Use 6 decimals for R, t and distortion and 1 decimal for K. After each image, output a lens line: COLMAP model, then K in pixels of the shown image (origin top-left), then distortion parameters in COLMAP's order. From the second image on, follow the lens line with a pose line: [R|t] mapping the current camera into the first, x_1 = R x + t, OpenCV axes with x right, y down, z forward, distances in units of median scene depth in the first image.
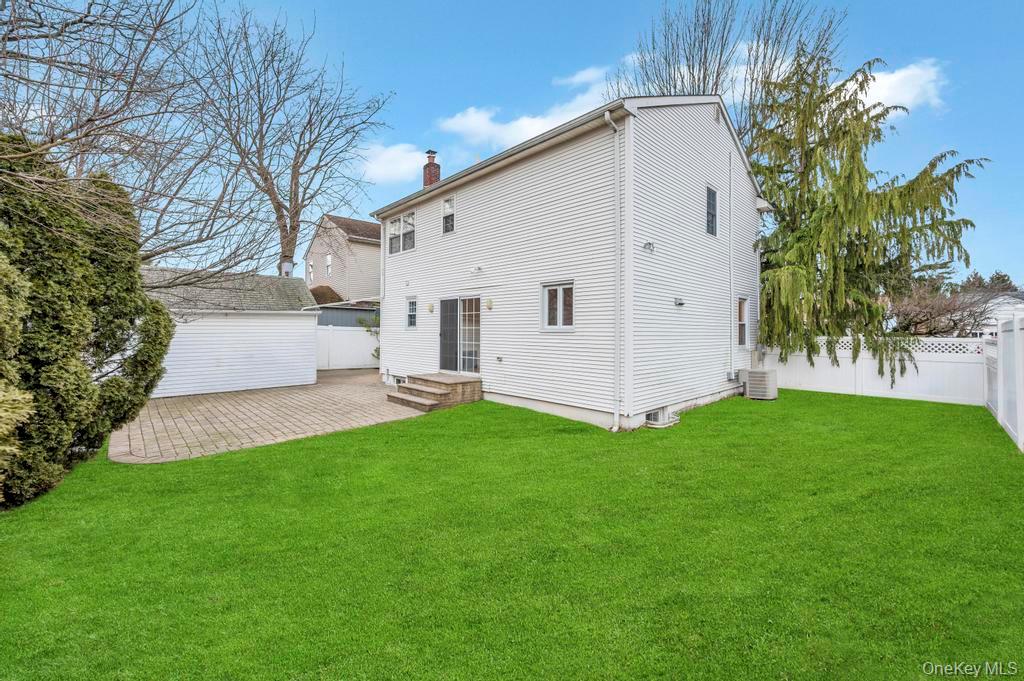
lens RADIAL K [[406.0, 0, 488.2], [0, 406.0, 319.0], [0, 0, 1]] dist [-0.000128, 0.000005]
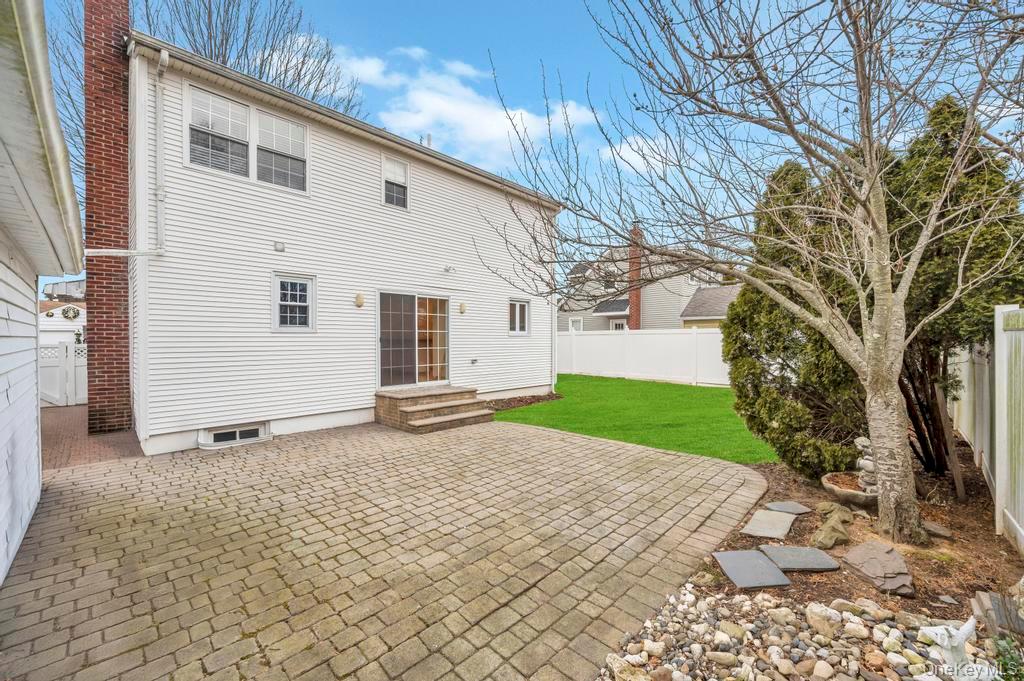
lens RADIAL K [[409.1, 0, 512.0], [0, 409.1, 340.5], [0, 0, 1]] dist [0.000098, 0.000046]
pose [[-0.061032, -0.004190, 0.998127, -0.953025], [-0.026488, 0.999646, 0.002577, 0.034906], [-0.997784, -0.026281, -0.061121, 0.889266]]
